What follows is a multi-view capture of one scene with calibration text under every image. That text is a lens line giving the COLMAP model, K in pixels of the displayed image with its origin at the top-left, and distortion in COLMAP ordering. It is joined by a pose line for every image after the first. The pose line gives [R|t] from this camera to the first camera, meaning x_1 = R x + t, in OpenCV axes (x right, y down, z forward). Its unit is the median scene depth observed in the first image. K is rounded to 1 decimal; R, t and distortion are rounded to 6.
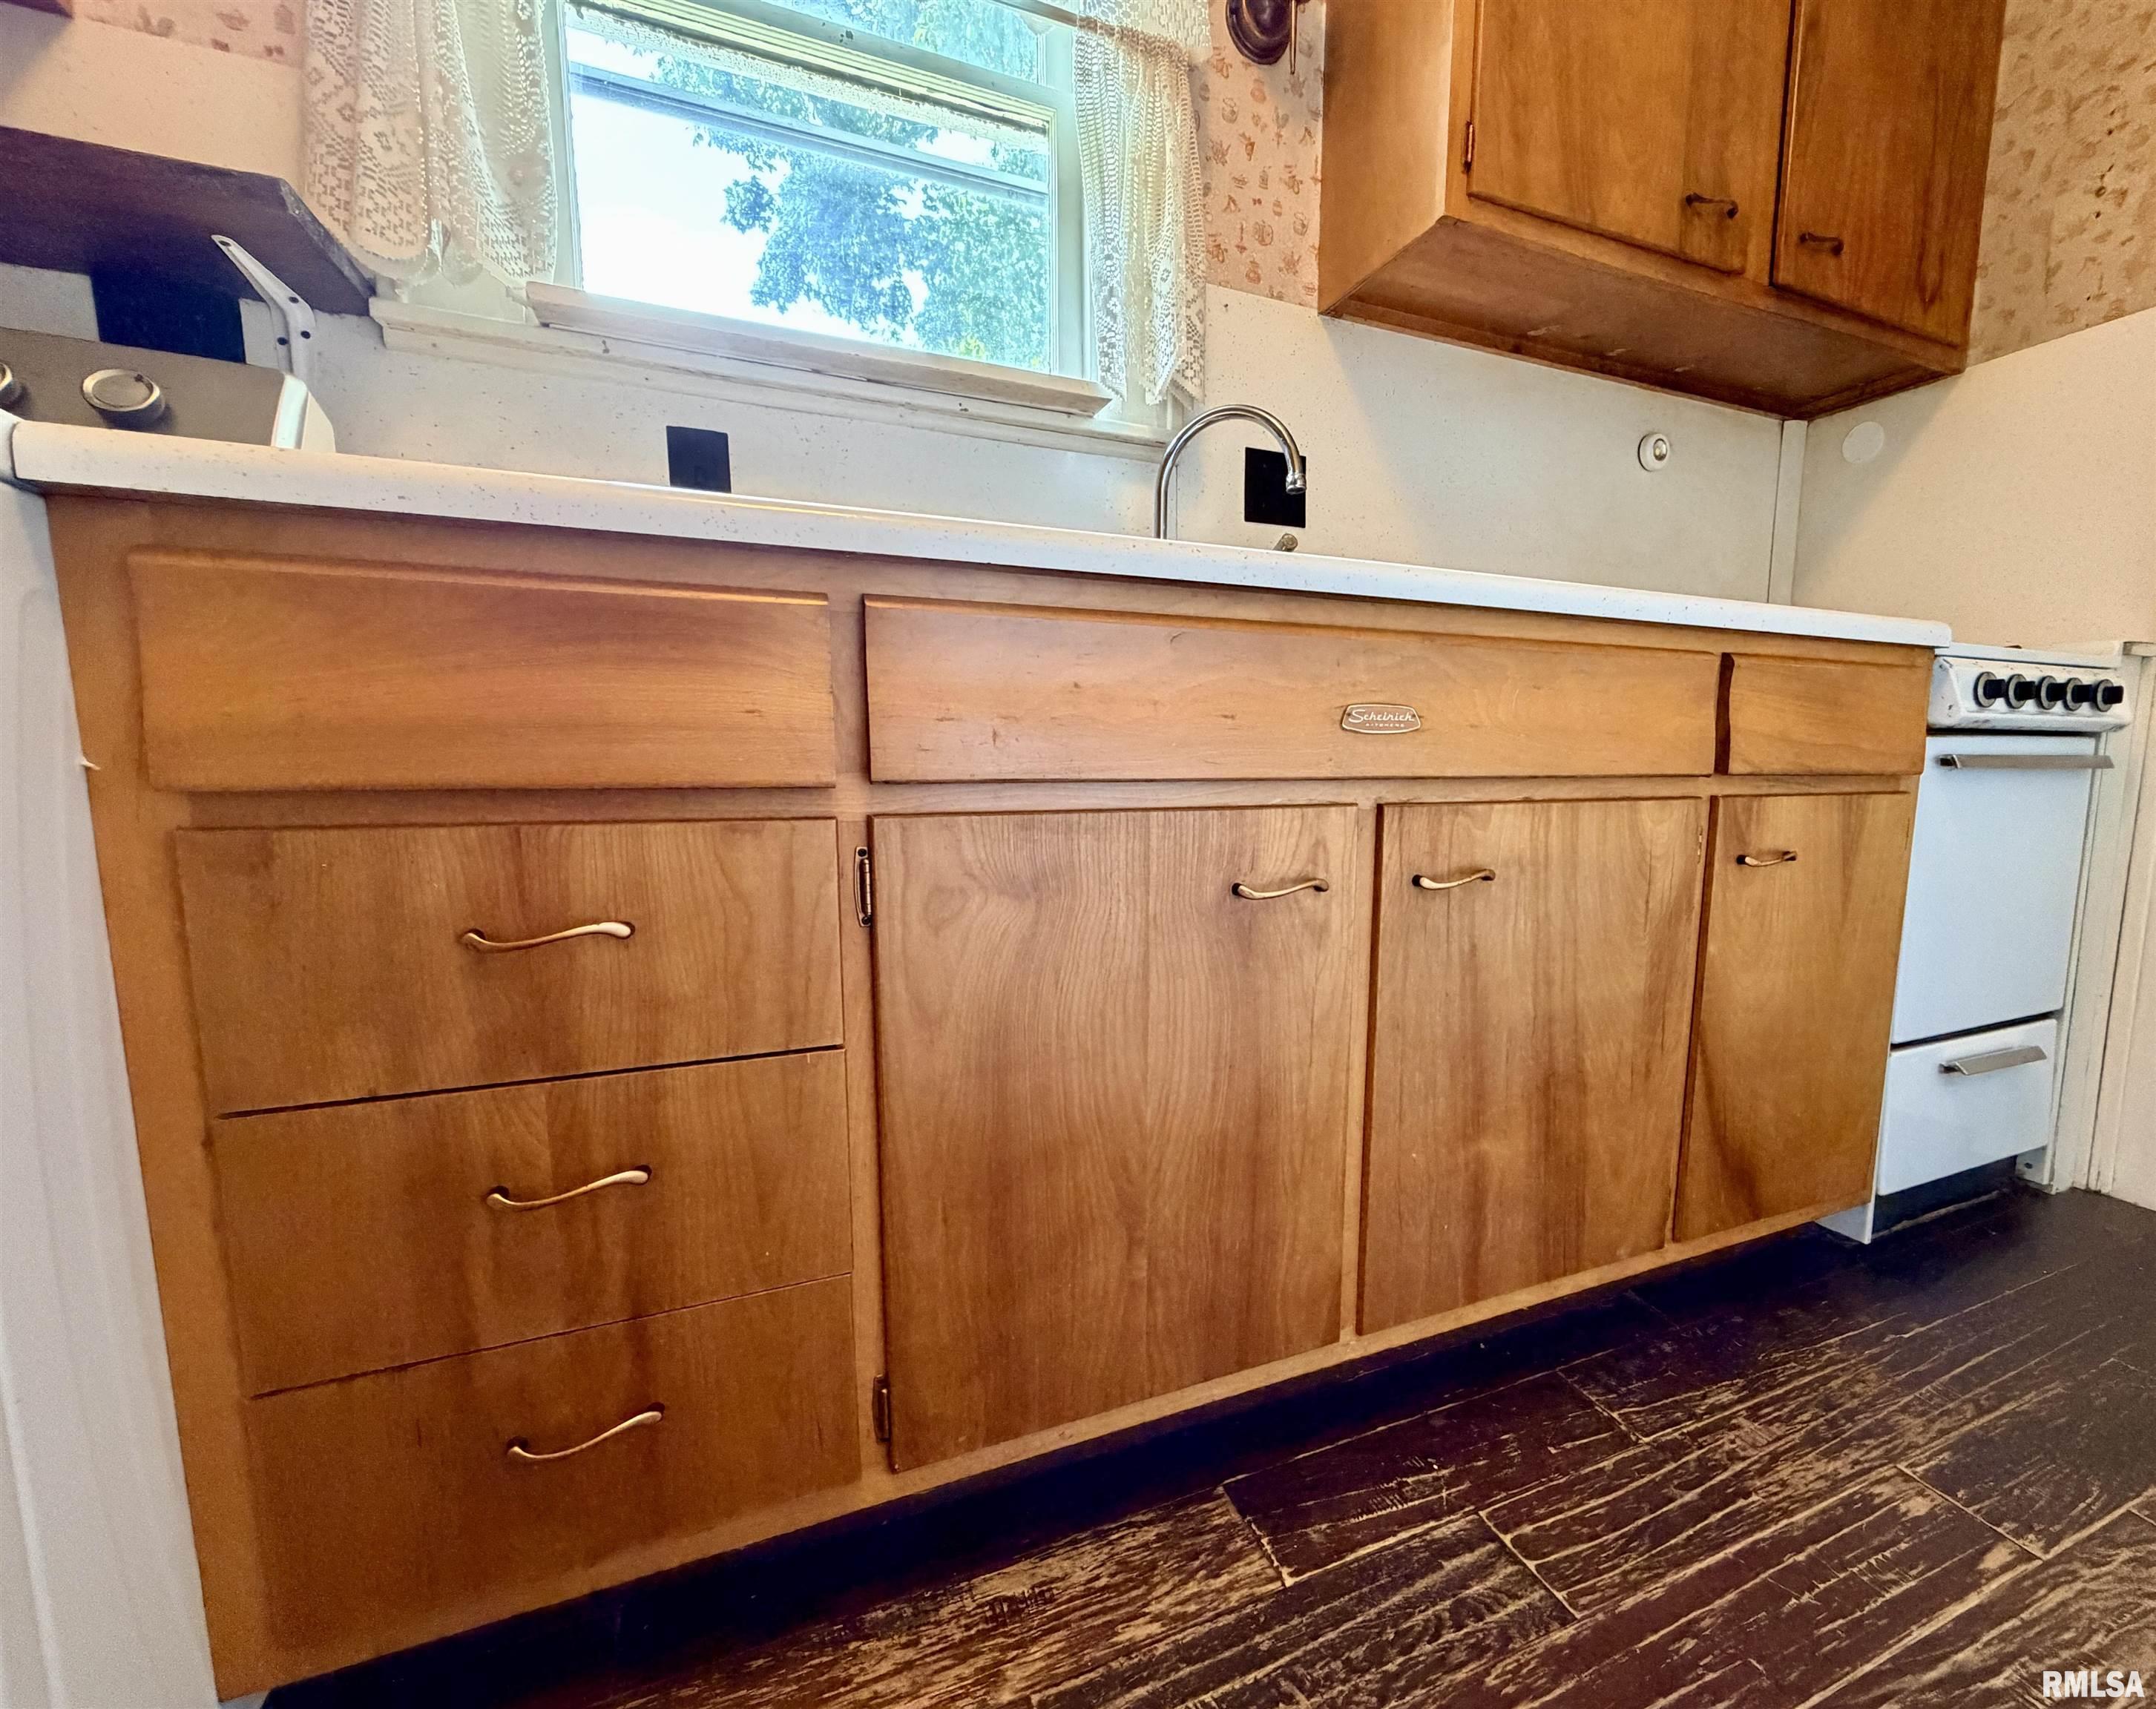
lens RADIAL K [[1007.8, 0, 1094.4], [0, 1007.8, 841.6], [0, 0, 1]] dist [0.004215, -0.001180]
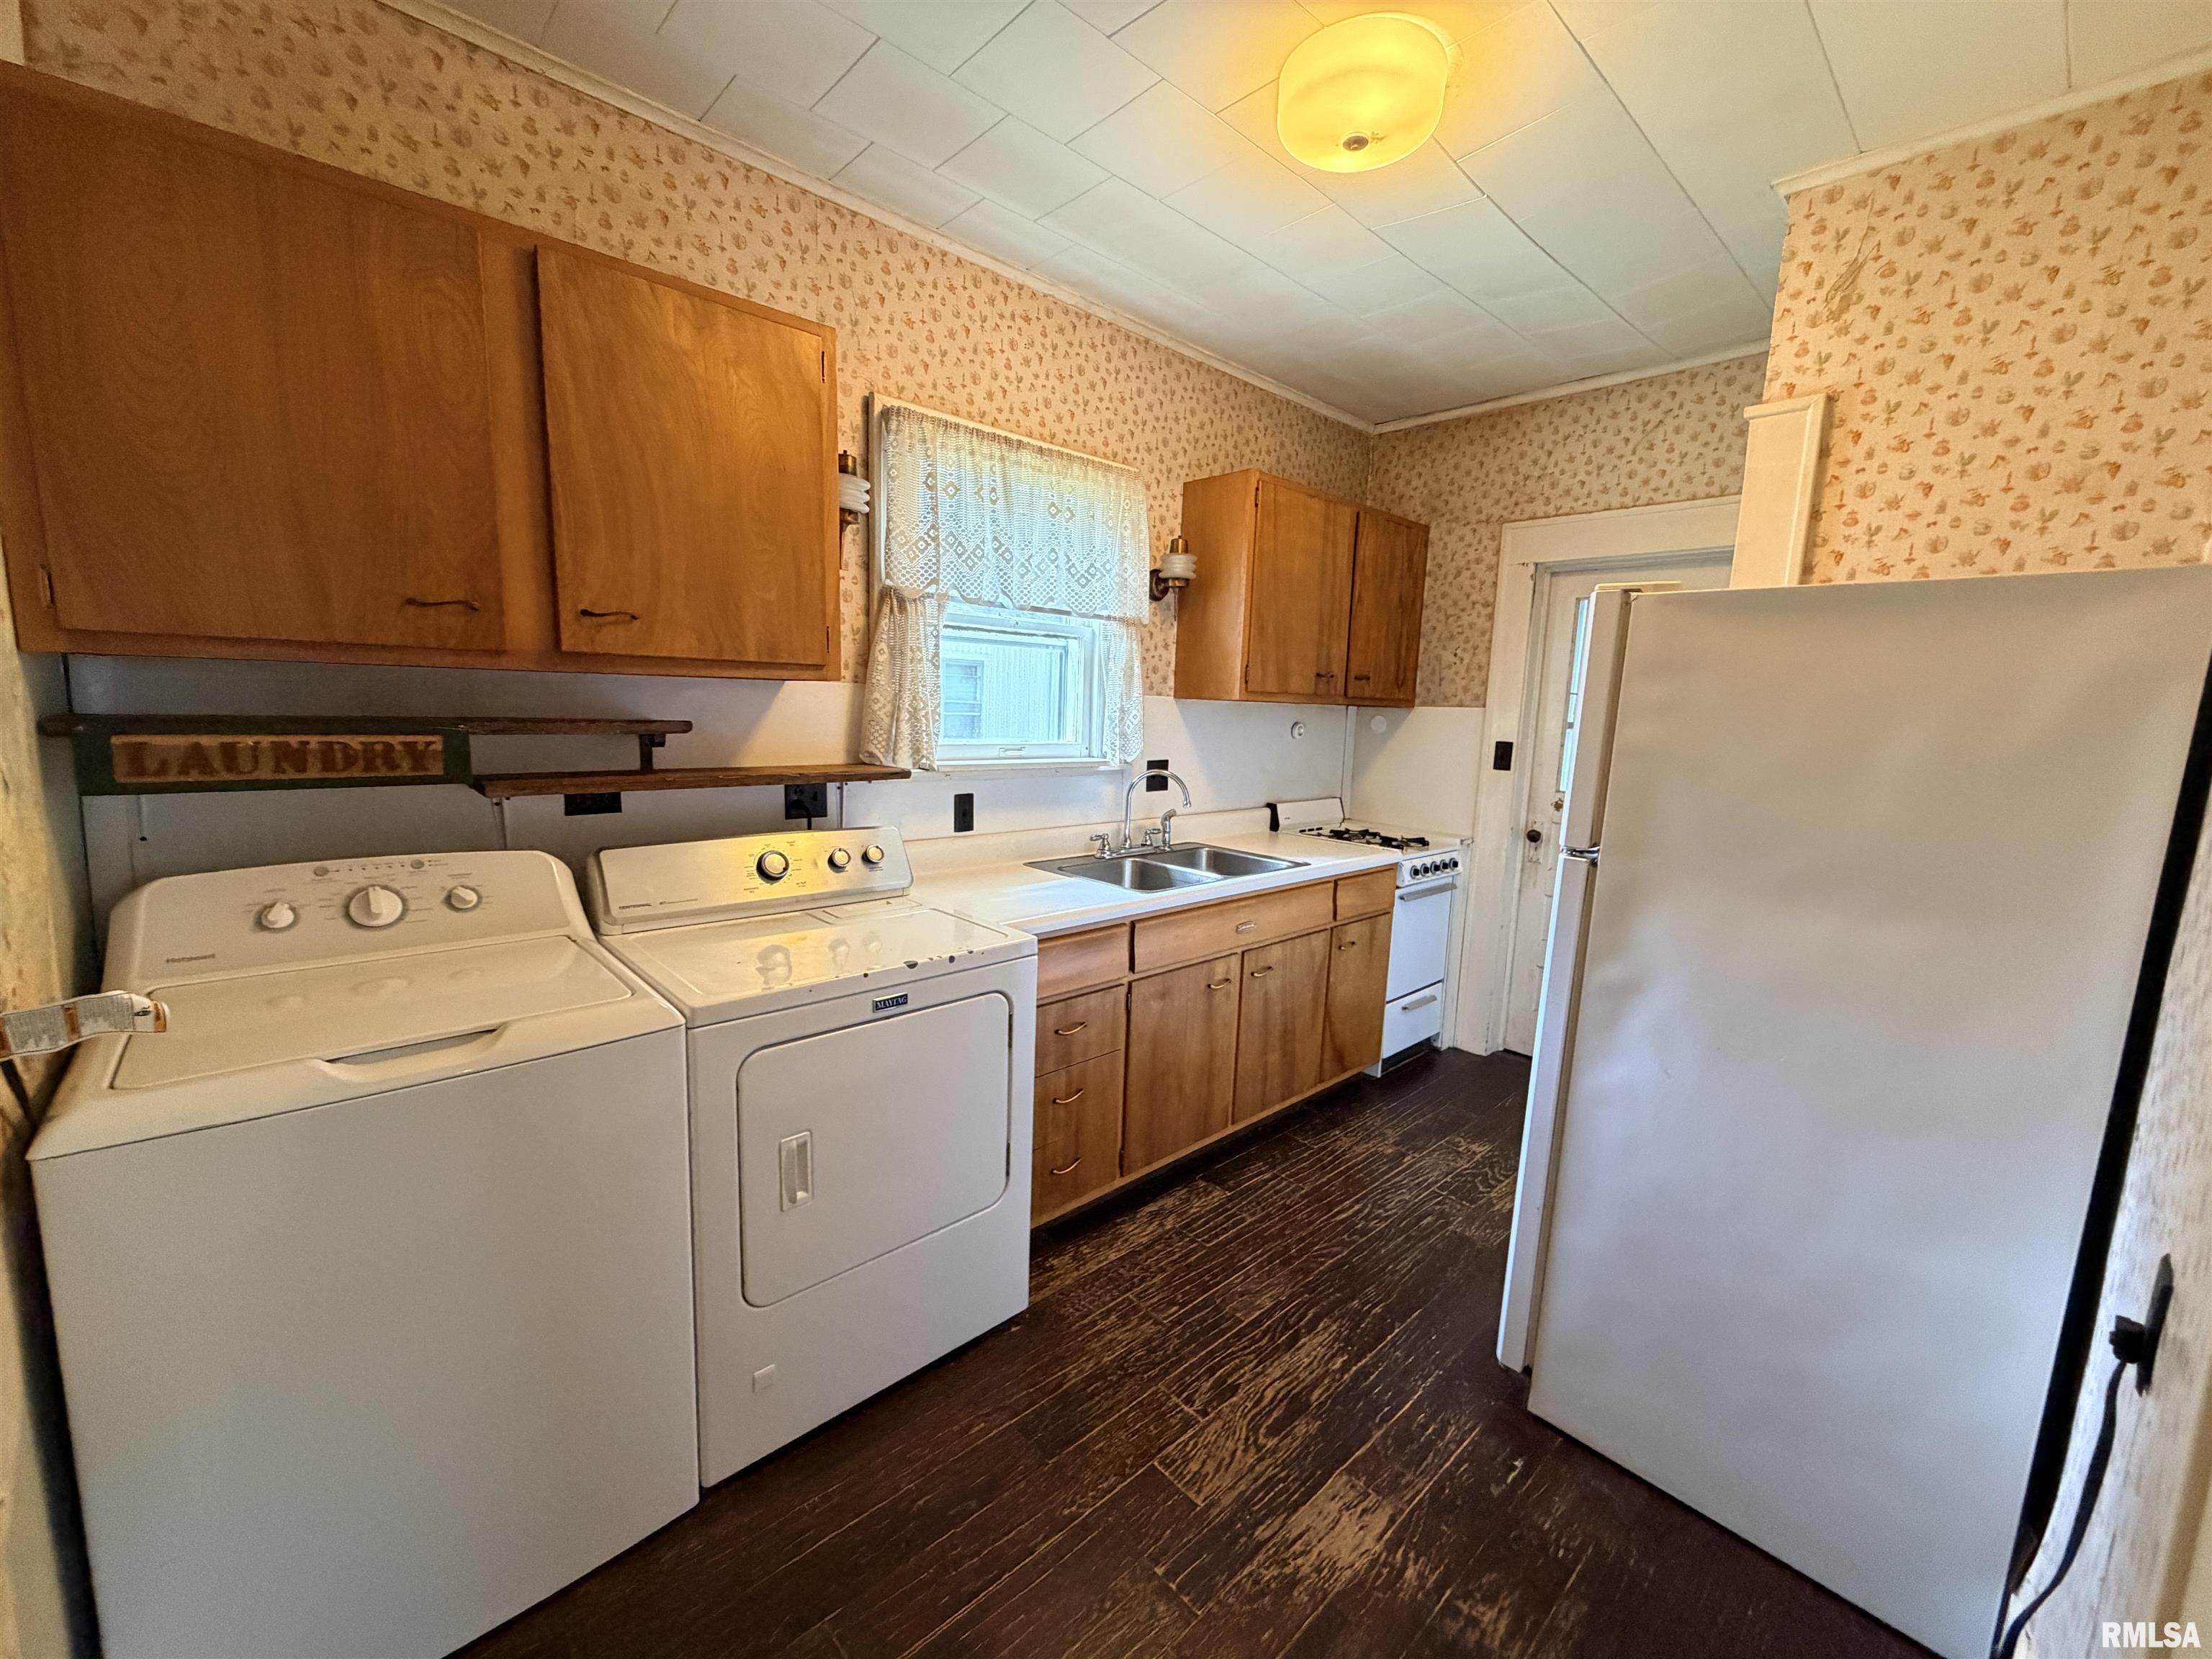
lens RADIAL K [[873.2, 0, 1099.3], [0, 873.2, 839.7], [0, 0, 1]] dist [0.001346, -0.000062]
pose [[0.945114, -0.025483, 0.325745, -0.826005], [0.014373, 0.999232, 0.036466, -0.400329], [-0.326424, -0.029783, 0.944754, -1.138034]]
